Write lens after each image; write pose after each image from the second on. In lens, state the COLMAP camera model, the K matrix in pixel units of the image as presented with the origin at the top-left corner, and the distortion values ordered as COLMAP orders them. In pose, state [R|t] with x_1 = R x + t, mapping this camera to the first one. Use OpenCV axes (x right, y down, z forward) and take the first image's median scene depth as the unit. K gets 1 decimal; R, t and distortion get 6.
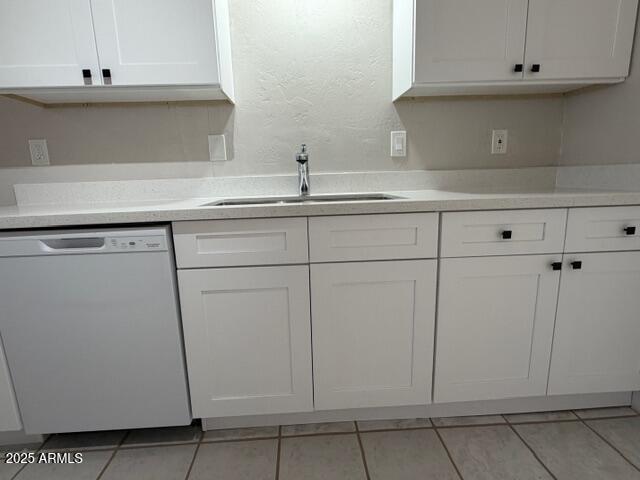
lens RADIAL K [[334.5, 0, 320.3], [0, 334.5, 239.7], [0, 0, 1]] dist [0.001281, -0.001759]
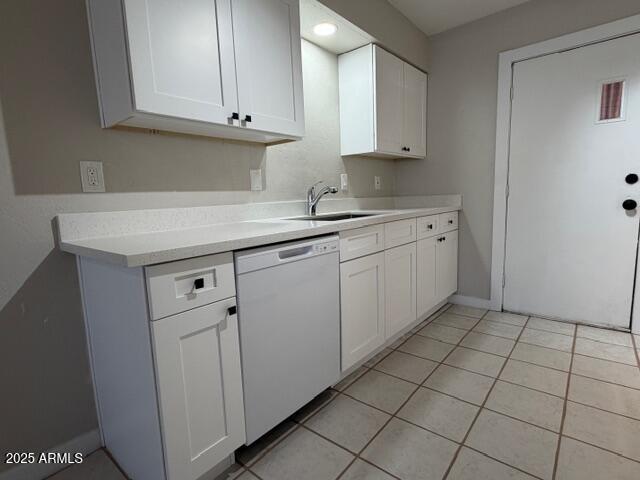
lens RADIAL K [[334.5, 0, 318.9], [0, 334.5, 238.5], [0, 0, 1]] dist [0.001281, -0.001759]
pose [[0.681453, -0.087178, 0.726651, -1.069783], [0.155189, 0.987514, -0.027061, 0.004511], [-0.715219, 0.131209, 0.686473, 0.029970]]
